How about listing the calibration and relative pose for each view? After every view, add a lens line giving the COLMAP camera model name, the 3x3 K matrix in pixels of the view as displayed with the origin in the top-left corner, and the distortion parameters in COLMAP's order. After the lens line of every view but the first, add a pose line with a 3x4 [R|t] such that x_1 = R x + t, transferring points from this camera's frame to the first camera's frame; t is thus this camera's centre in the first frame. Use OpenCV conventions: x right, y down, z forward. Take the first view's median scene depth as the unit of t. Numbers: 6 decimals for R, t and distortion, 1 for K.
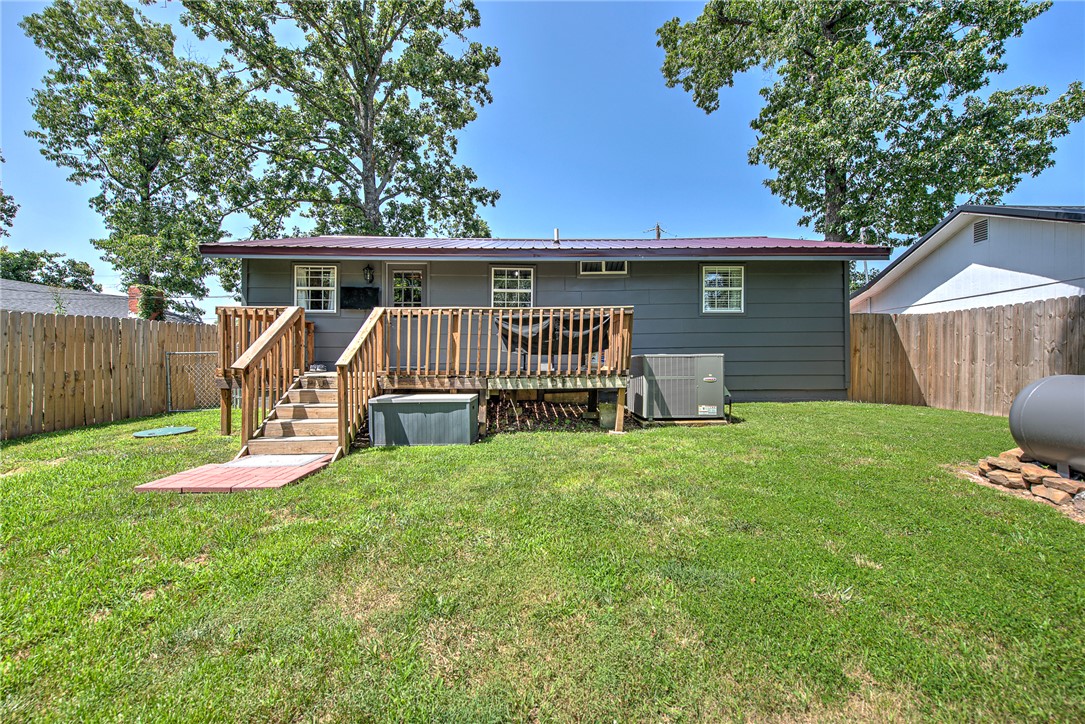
lens RADIAL K [[432.4, 0, 542.5], [0, 432.4, 362.0], [0, 0, 1]] dist [0.008939, -0.006941]
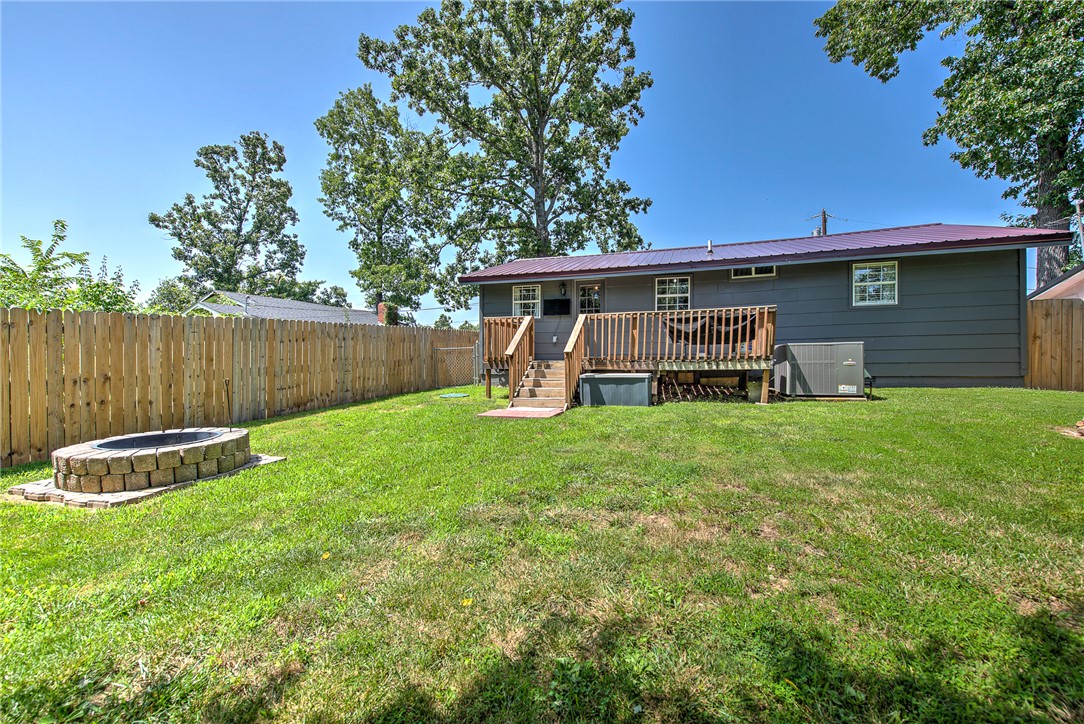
lens RADIAL K [[432.0, 0, 542.0], [0, 432.0, 362.0], [0, 0, 1]] dist [0.008939, -0.006941]
pose [[0.945444, -0.003781, -0.325764, -0.018490], [0.005007, 0.999983, 0.002925, 0.020290], [0.325747, -0.004396, 0.945447, -0.285934]]
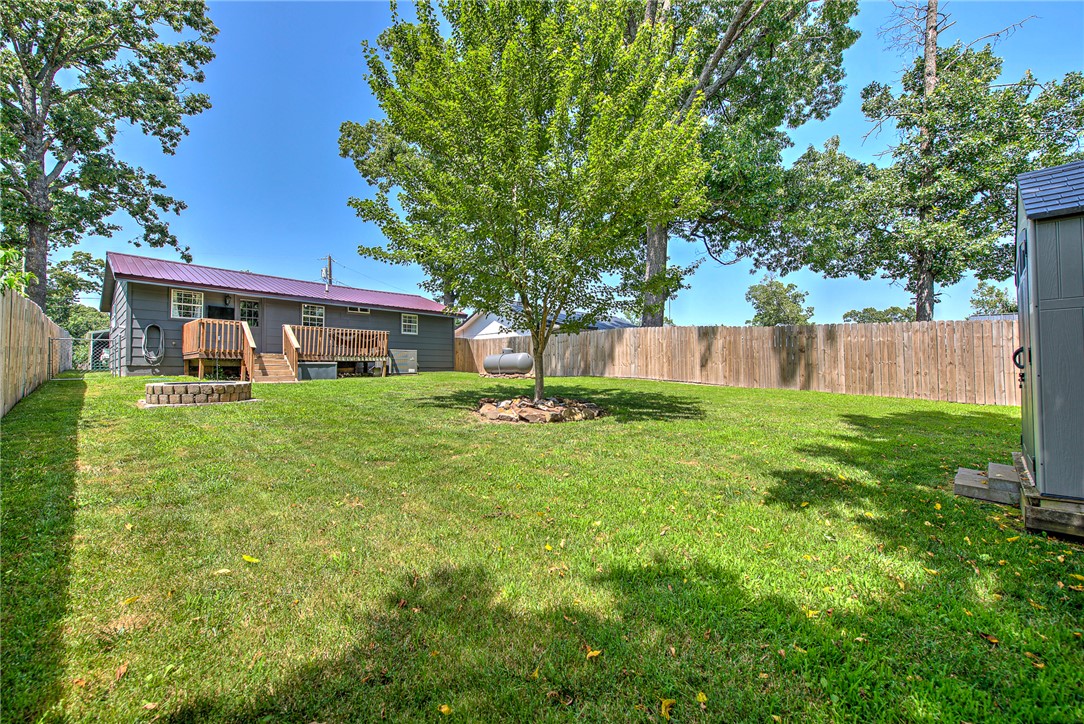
lens RADIAL K [[432.0, 0, 542.0], [0, 432.0, 362.0], [0, 0, 1]] dist [0.008939, -0.006941]
pose [[0.684012, 0.014335, 0.729330, -0.738328], [0.002910, 0.999745, -0.022379, 0.084548], [-0.729465, 0.017430, 0.683796, -1.034603]]
